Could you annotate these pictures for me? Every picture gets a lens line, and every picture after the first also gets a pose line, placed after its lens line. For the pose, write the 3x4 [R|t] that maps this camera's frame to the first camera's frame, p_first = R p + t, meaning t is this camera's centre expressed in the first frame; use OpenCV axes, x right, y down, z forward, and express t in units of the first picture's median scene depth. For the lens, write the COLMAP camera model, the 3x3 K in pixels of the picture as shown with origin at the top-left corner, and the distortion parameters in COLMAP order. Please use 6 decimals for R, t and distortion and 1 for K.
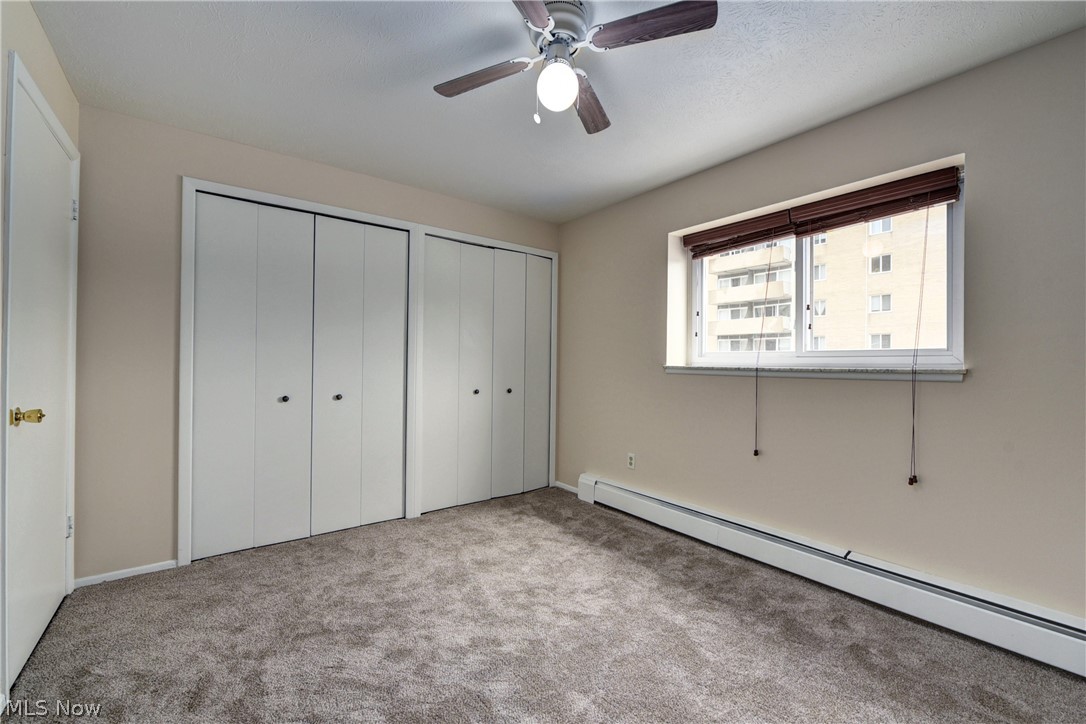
lens RADIAL K [[434.7, 0, 547.2], [0, 434.7, 362.3], [0, 0, 1]] dist [-0.007262, -0.001249]
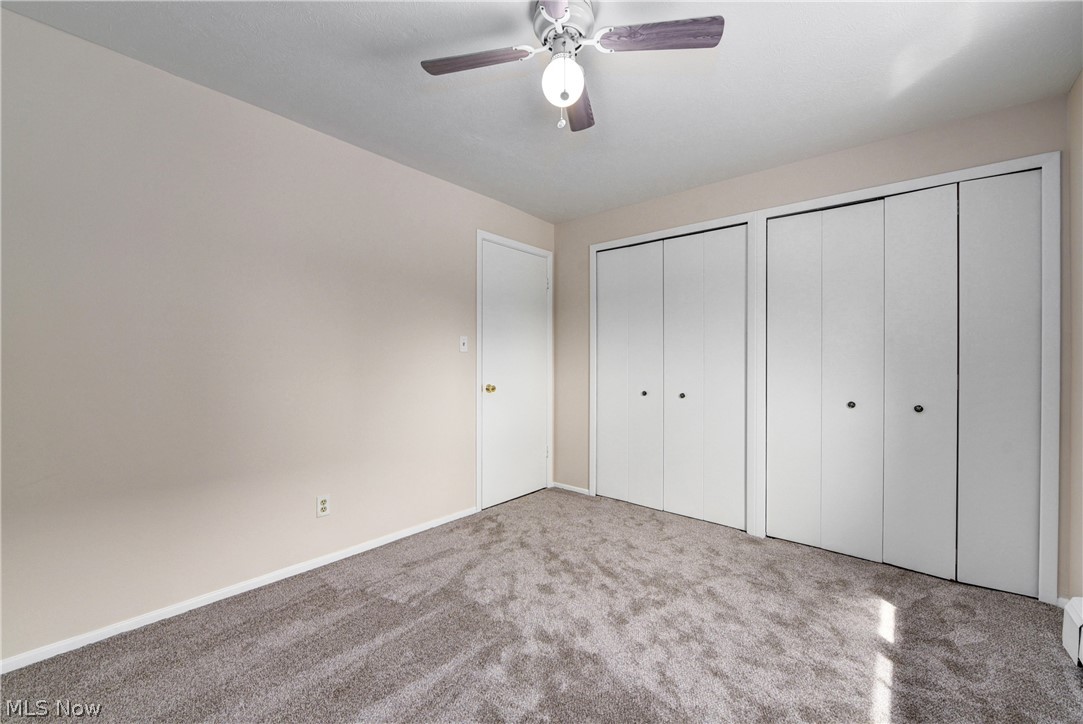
lens RADIAL K [[433.5, 0, 542.6], [0, 433.5, 362.6], [0, 0, 1]] dist [-0.007262, -0.001249]
pose [[0.207367, -0.007900, -0.978231, 0.536711], [-0.003191, 0.999957, -0.008752, 0.006186], [0.978258, 0.004937, 0.207332, 0.416457]]
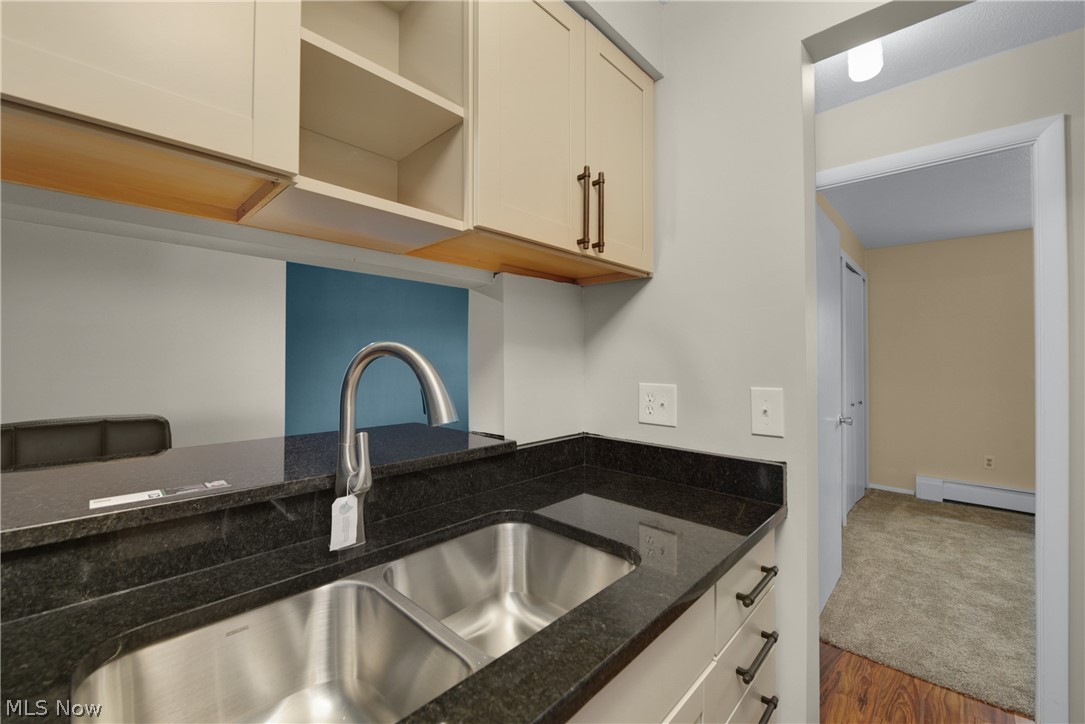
lens RADIAL K [[434.3, 0, 540.7], [0, 434.3, 359.3], [0, 0, 1]] dist [-0.007262, -0.001249]
pose [[0.987197, -0.009589, 0.159217, -1.349674], [0.010296, 0.999940, -0.003616, -0.064496], [-0.159173, 0.005209, 0.987237, 0.066038]]
